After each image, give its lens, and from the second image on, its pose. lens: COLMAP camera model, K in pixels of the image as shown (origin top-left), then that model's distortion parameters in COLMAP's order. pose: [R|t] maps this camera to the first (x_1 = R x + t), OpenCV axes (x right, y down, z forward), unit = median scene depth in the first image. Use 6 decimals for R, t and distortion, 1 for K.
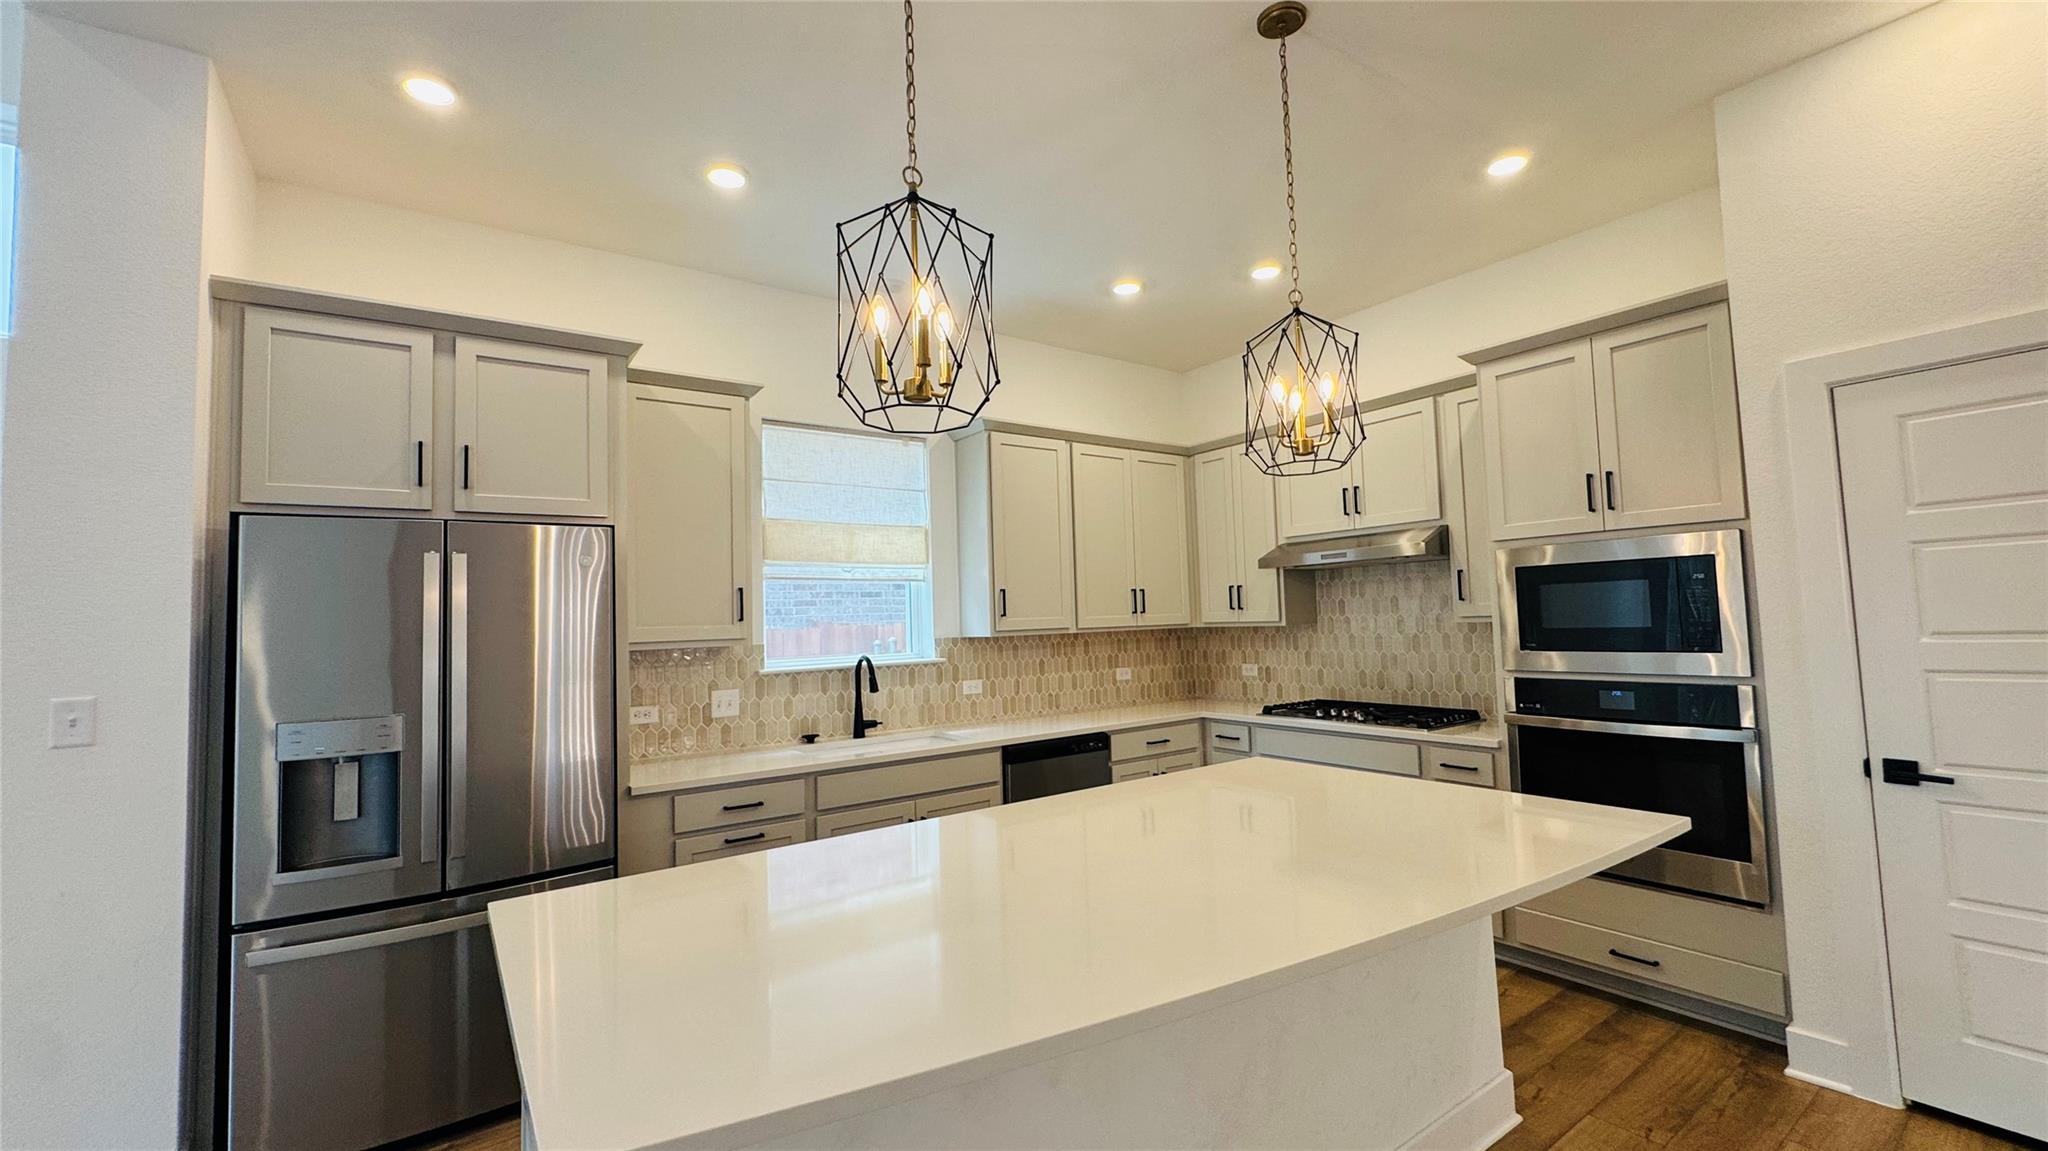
lens RADIAL K [[818.5, 0, 1023.0], [0, 818.5, 571.7], [0, 0, 1]] dist [-0.004561, -0.000199]
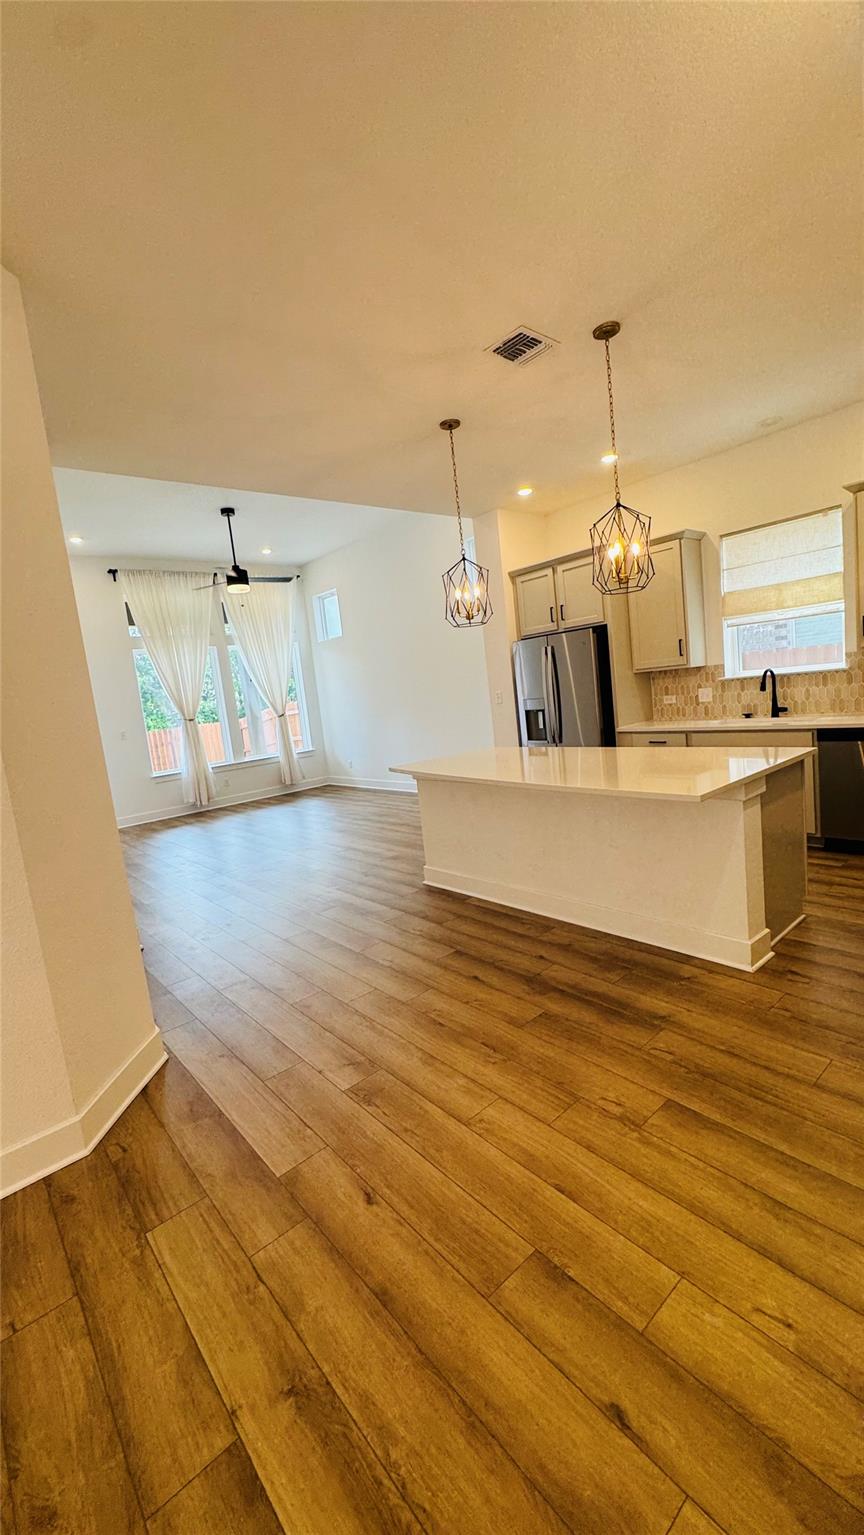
lens RADIAL K [[613.5, 0, 435.9], [0, 613.5, 763.4], [0, 0, 1]] dist [-0.004561, -0.000199]
pose [[0.095192, 0.142489, -0.985208, 0.922683], [0.163603, 0.974005, 0.156676, -0.014202], [0.981923, -0.176098, 0.069406, 0.200758]]
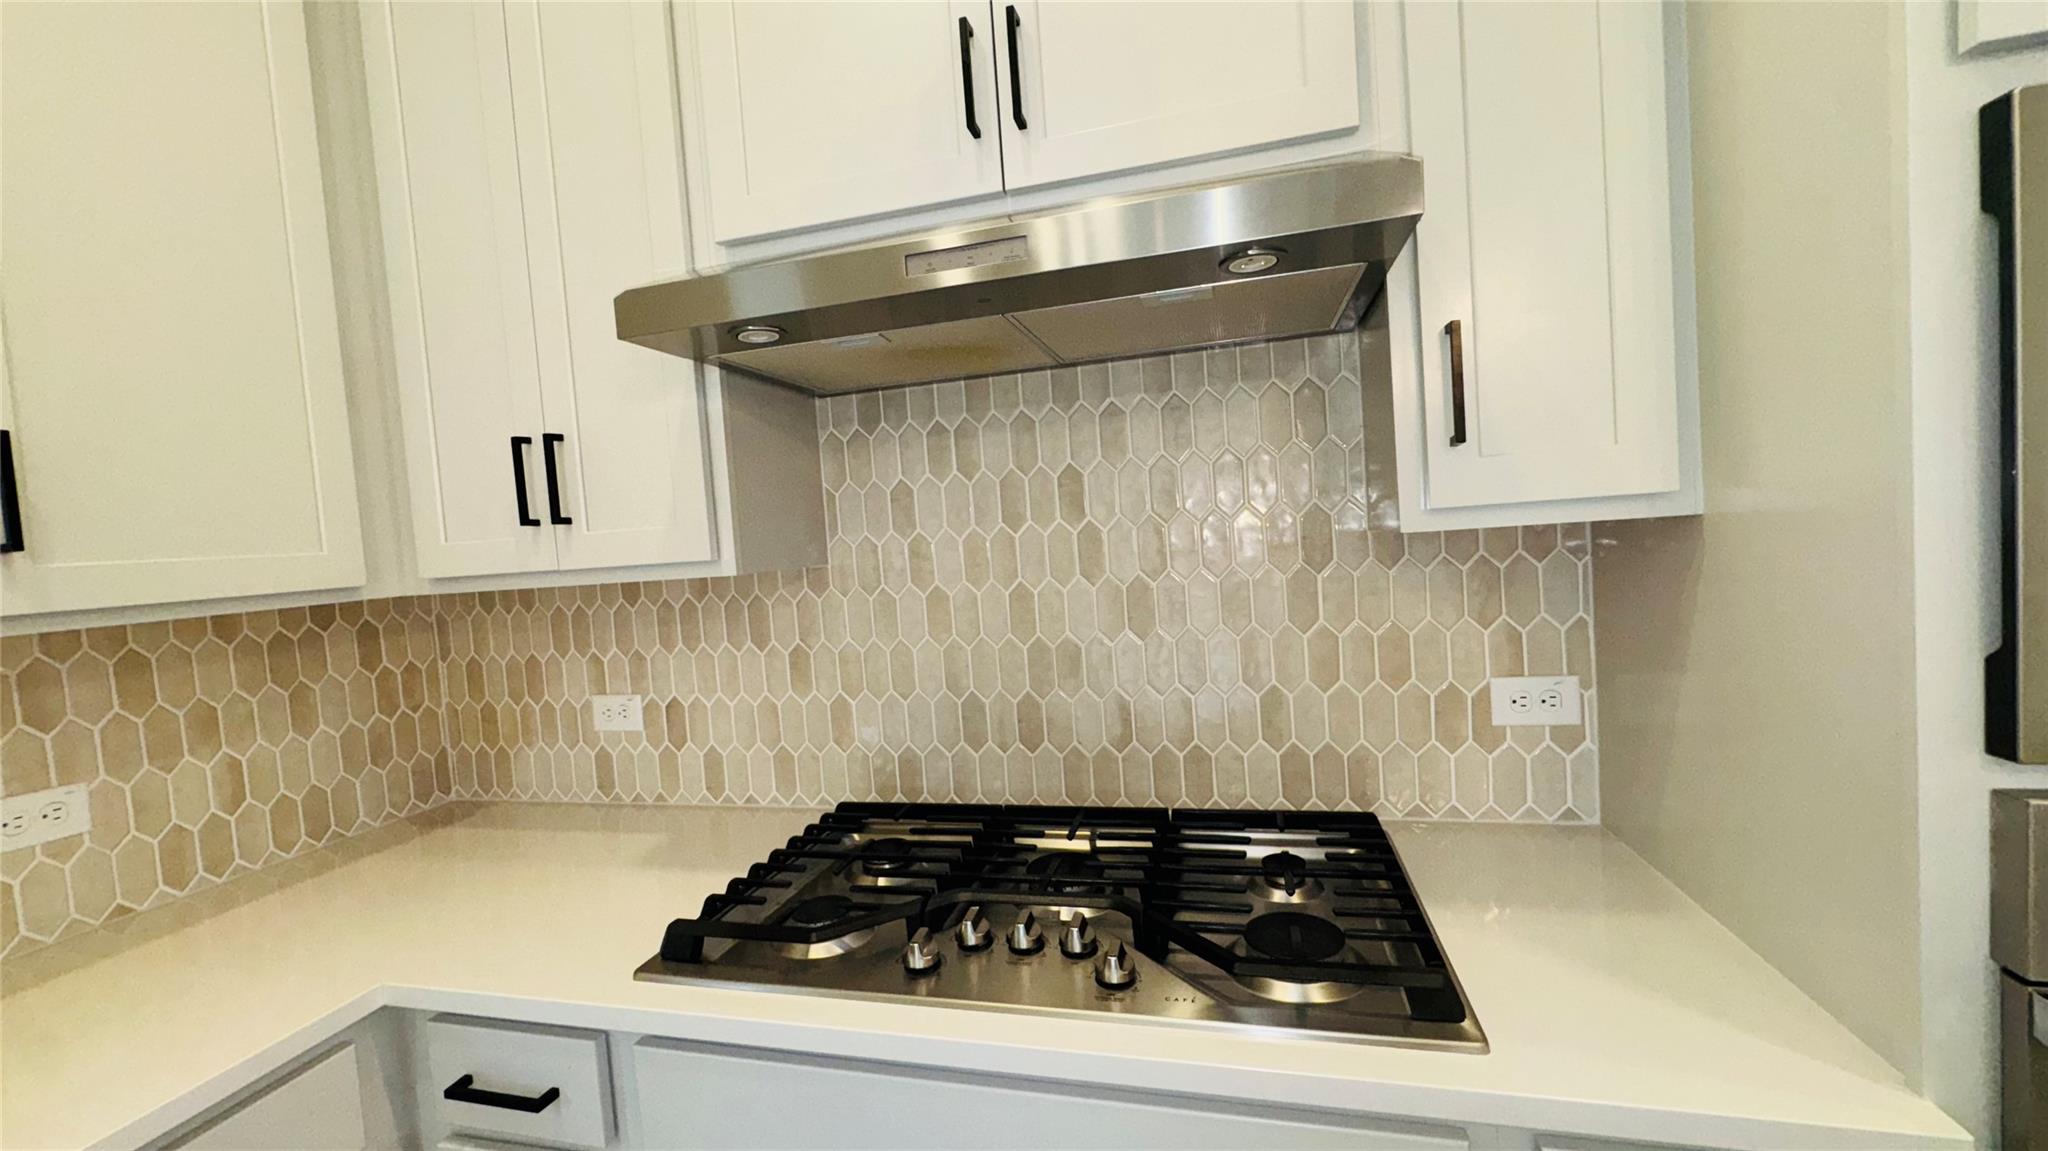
lens RADIAL K [[818.5, 0, 1023.0], [0, 818.5, 571.7], [0, 0, 1]] dist [-0.004561, -0.000199]
pose [[0.764869, -0.054488, 0.641878, 0.234032], [0.008523, 0.997185, 0.074494, 0.048420], [-0.644130, -0.051507, 0.763180, 0.780173]]
